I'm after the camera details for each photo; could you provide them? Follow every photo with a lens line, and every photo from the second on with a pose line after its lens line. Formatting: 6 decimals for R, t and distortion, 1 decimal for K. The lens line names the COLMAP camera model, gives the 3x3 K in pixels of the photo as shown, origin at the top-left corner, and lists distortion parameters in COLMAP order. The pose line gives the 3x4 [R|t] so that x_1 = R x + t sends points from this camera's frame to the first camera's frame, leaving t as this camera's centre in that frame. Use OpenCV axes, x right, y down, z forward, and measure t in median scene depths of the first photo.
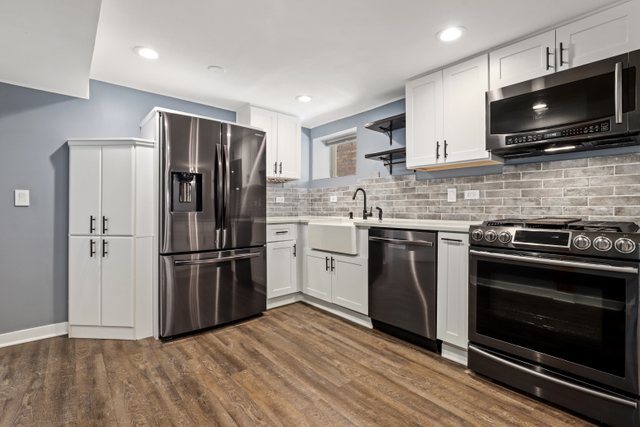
lens RADIAL K [[294.8, 0, 324.3], [0, 294.8, 210.6], [0, 0, 1]] dist [-0.017933, 0.004895]
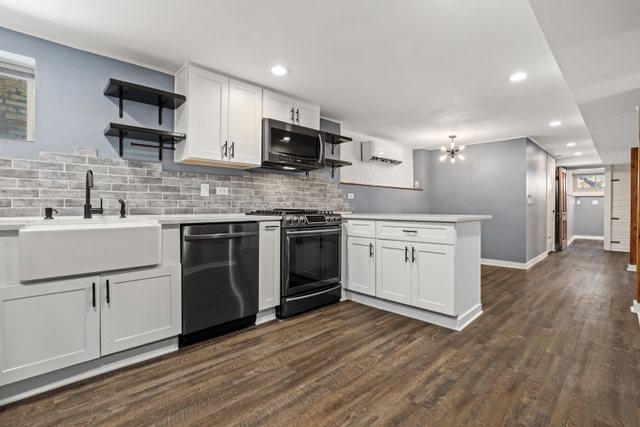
lens RADIAL K [[294.8, 0, 326.3], [0, 294.8, 209.2], [0, 0, 1]] dist [-0.017933, 0.004895]
pose [[-0.060918, -0.012347, 0.998066, -0.708030], [0.006150, 0.999900, 0.012745, 0.005847], [-0.998124, 0.006914, -0.060836, 0.678055]]
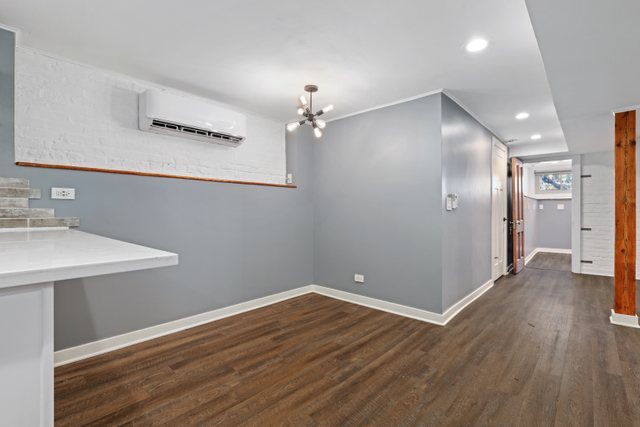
lens RADIAL K [[294.8, 0, 324.1], [0, 294.8, 213.3], [0, 0, 1]] dist [-0.017933, 0.004895]
pose [[-0.120988, -0.007998, 0.992622, 0.131593], [0.007560, 0.999931, 0.008979, 0.005735], [-0.992625, 0.008591, -0.120919, -0.216714]]
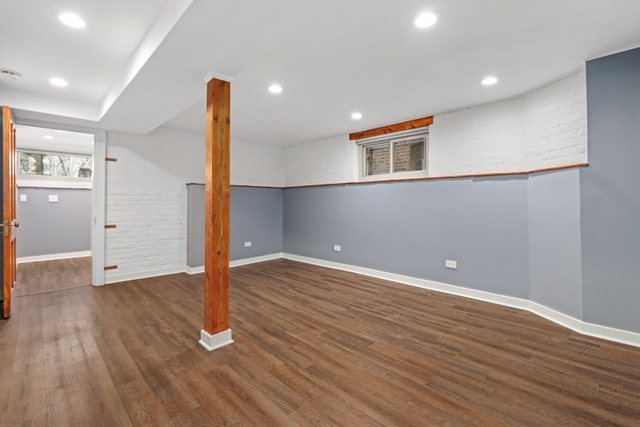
lens RADIAL K [[294.8, 0, 328.5], [0, 294.8, 200.4], [0, 0, 1]] dist [-0.017933, 0.004895]
pose [[-0.997346, -0.001177, -0.072801, 0.850771], [-0.000833, 0.999988, -0.004755, 0.012079], [0.072806, -0.004682, -0.997335, -0.578673]]
